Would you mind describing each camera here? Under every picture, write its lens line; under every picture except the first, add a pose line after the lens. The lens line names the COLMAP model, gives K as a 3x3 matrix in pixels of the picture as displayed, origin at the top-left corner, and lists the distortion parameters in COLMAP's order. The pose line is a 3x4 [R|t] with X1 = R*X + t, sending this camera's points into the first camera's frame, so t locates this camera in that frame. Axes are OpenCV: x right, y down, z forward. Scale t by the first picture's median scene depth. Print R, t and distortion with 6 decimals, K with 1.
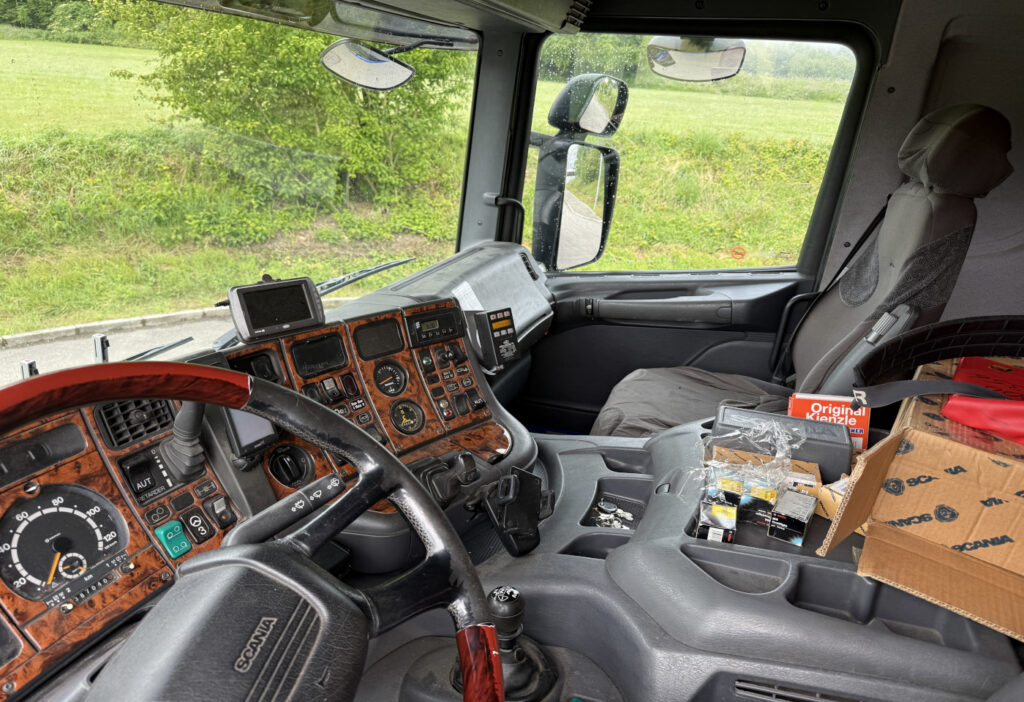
lens RADIAL K [[741.0, 0, 500.1], [0, 741.0, 381.7], [0, 0, 1]] dist [0.061586, -0.110360]
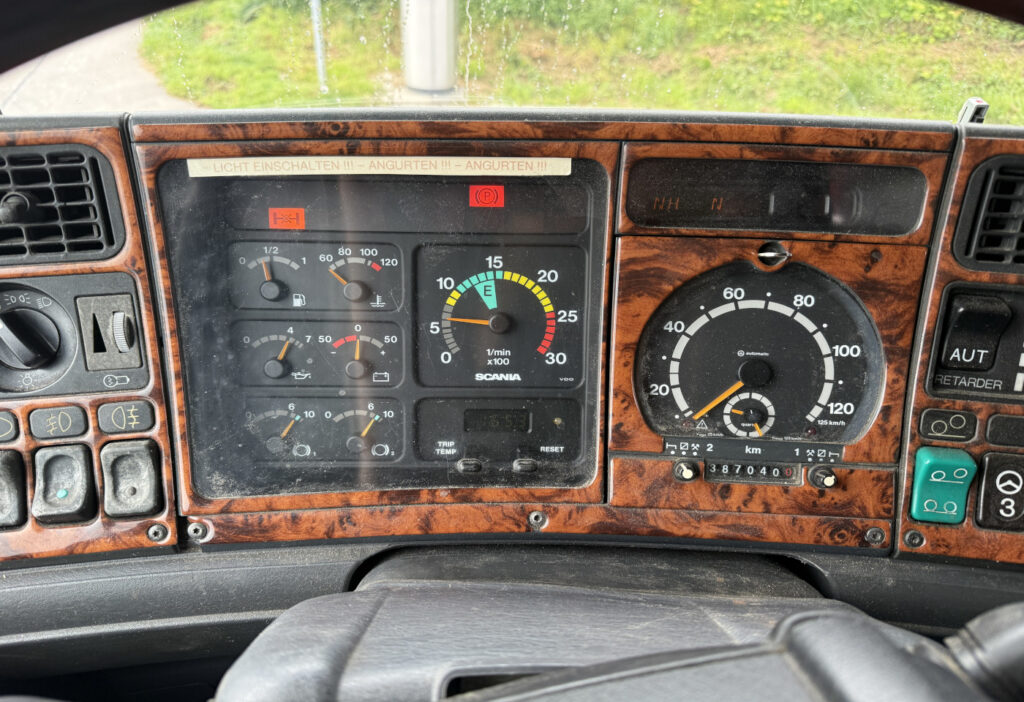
lens RADIAL K [[715.8, 0, 487.6], [0, 715.8, 433.6], [0, 0, 1]] dist [-0.002151, 0.001286]
pose [[0.327102, 0.591479, -0.736992, -0.230020], [-0.328495, 0.802428, 0.498198, 0.054507], [0.886056, 0.079137, 0.456774, 0.571350]]
